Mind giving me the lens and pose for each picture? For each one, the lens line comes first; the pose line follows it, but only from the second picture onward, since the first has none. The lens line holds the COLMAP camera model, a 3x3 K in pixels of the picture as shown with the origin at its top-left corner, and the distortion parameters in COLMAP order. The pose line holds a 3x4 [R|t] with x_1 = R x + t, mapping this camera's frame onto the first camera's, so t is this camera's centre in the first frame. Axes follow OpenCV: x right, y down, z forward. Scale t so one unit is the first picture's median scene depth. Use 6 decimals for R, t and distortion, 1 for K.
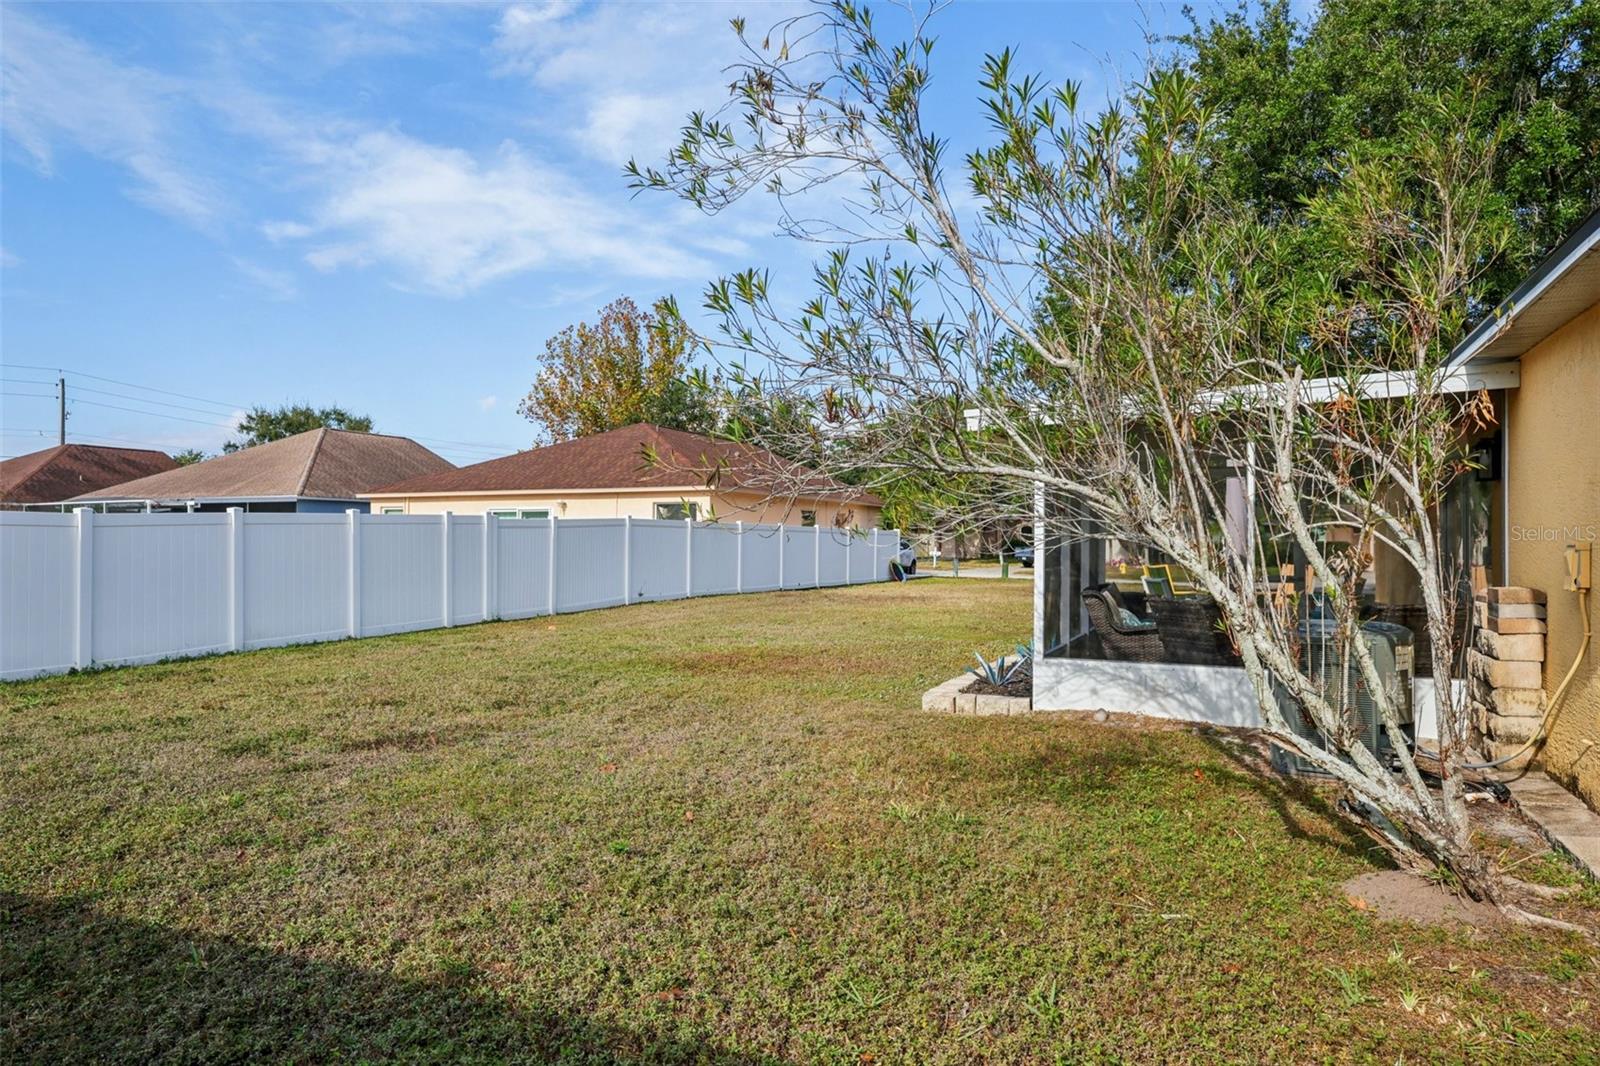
lens RADIAL K [[1002.2, 0, 798.9], [0, 1002.2, 537.3], [0, 0, 1]] dist [0.004524, 0.000635]
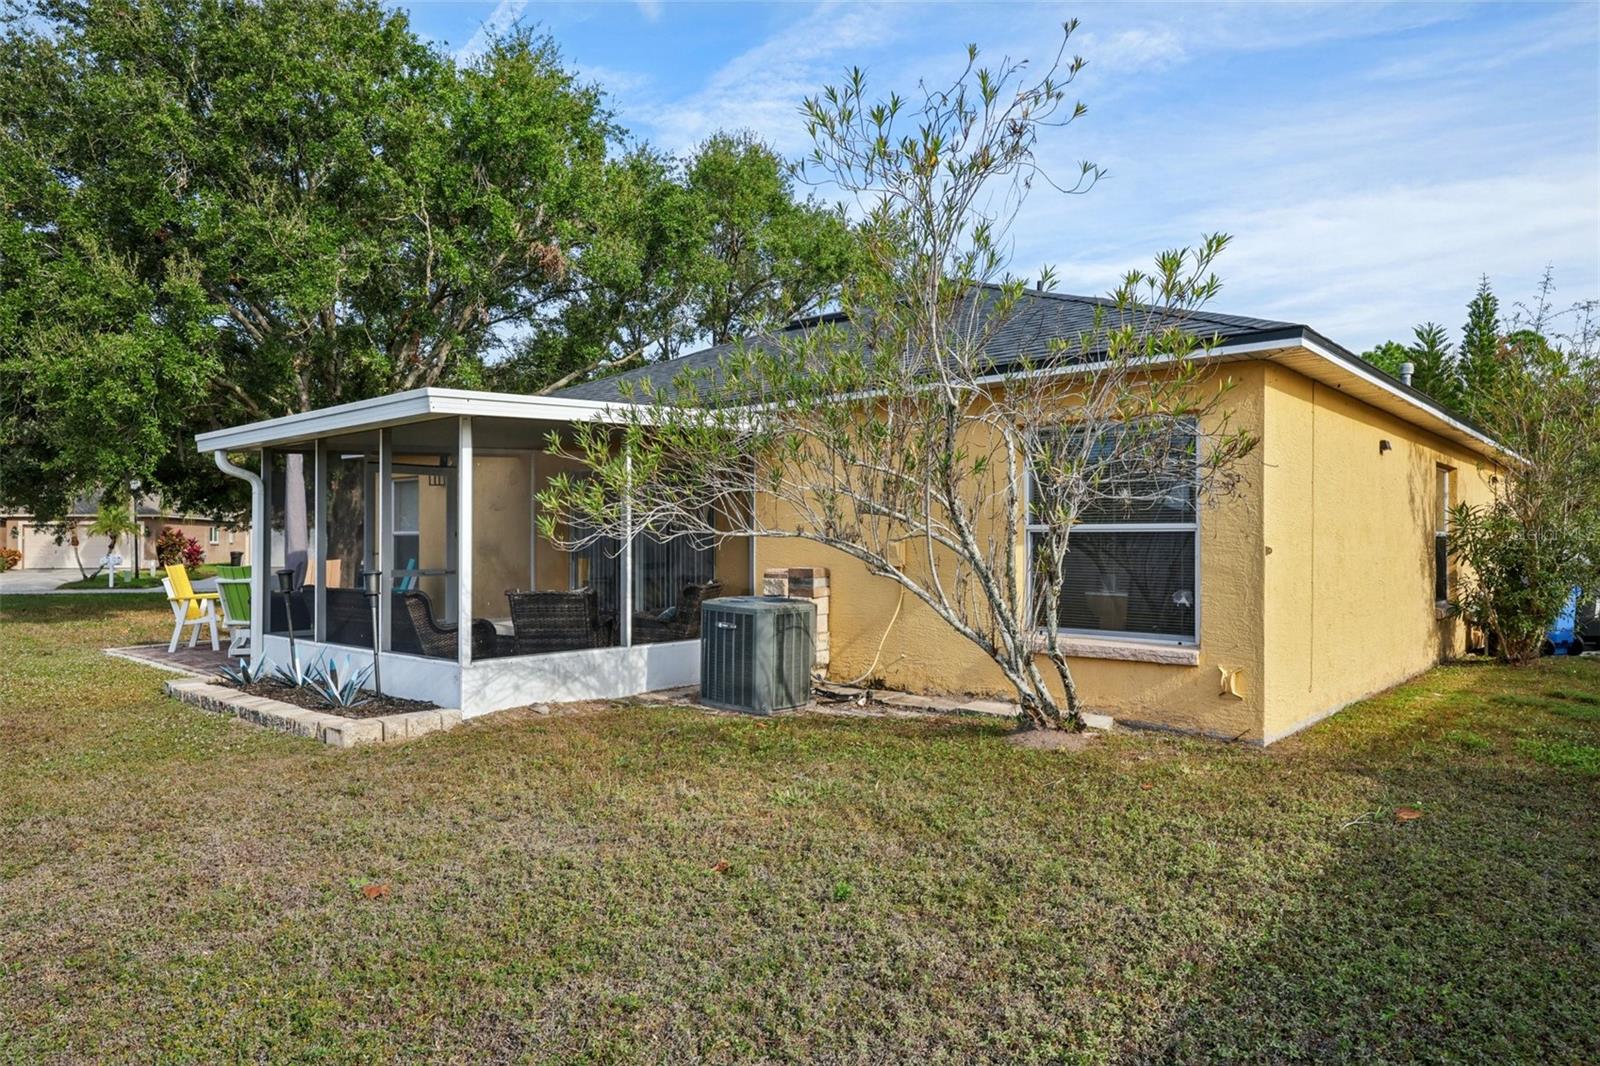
lens RADIAL K [[1002.2, 0, 800.7], [0, 1002.2, 537.2], [0, 0, 1]] dist [0.004524, 0.000635]
pose [[0.288504, 0.000767, 0.957478, -0.589841], [-0.004625, 0.999989, 0.000592, 0.002511], [-0.957468, -0.004600, 0.288504, 0.452251]]
